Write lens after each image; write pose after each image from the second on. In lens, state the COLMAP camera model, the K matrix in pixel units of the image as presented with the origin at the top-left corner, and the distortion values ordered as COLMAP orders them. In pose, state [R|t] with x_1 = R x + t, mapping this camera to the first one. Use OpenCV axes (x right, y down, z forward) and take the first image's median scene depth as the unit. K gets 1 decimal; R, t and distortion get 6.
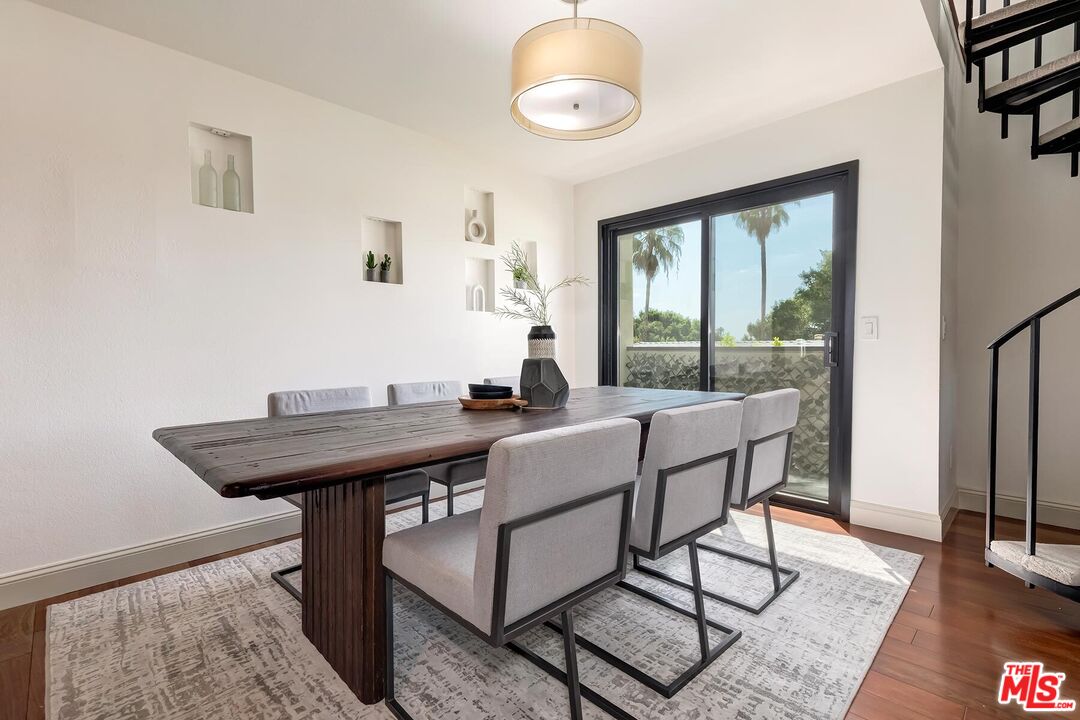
lens RADIAL K [[497.8, 0, 546.1], [0, 497.8, 354.1], [0, 0, 1]] dist [-0.001082, 0.000233]
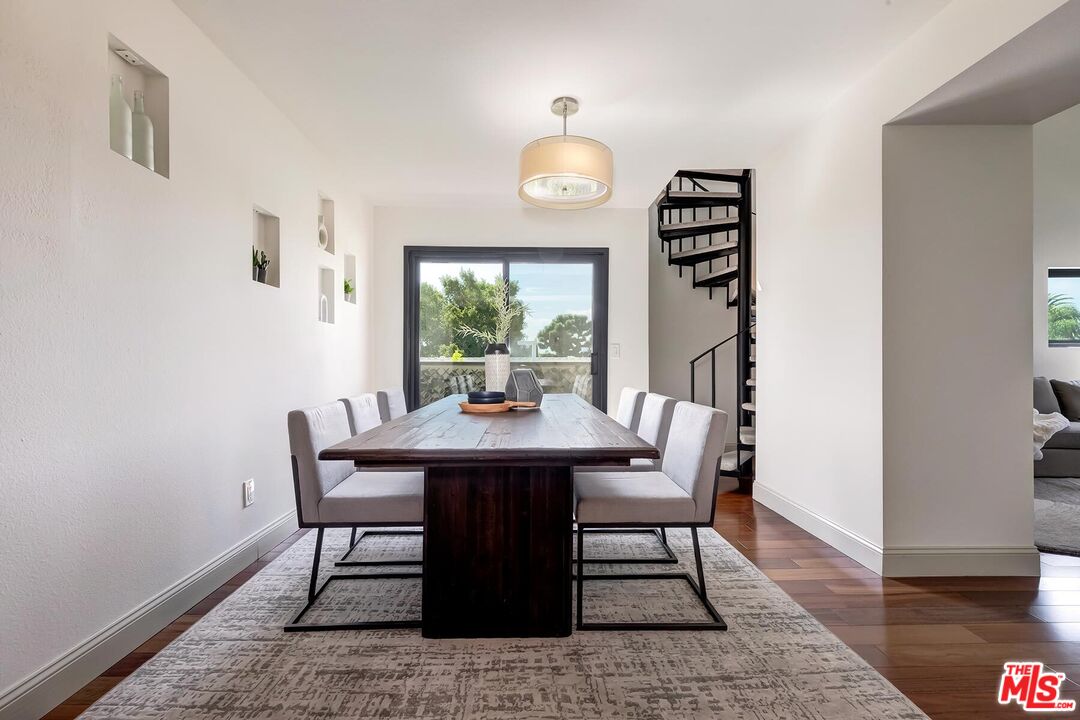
lens RADIAL K [[483.8, 0, 540.0], [0, 483.8, 360.0], [0, 0, 1]] dist [0.003548, 0.000574]
pose [[0.684310, 0.009161, 0.729133, -0.774102], [0.006268, 0.999810, -0.018445, 0.006556], [-0.729164, 0.017192, 0.684123, 0.106230]]
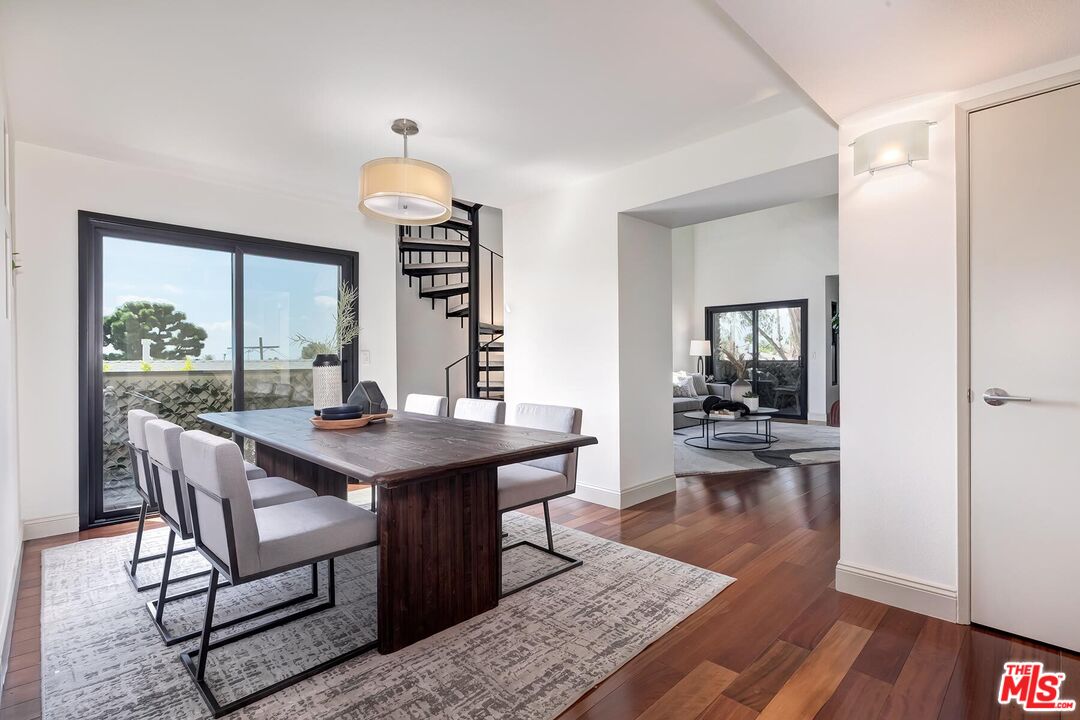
lens RADIAL K [[502.4, 0, 534.2], [0, 502.4, 357.6], [0, 0, 1]] dist [-0.003352, -0.000178]
pose [[0.015871, 0.009893, 0.999825, -1.114208], [0.025094, 0.999632, -0.010289, -0.024730], [-0.999559, 0.025253, 0.015617, 0.490833]]
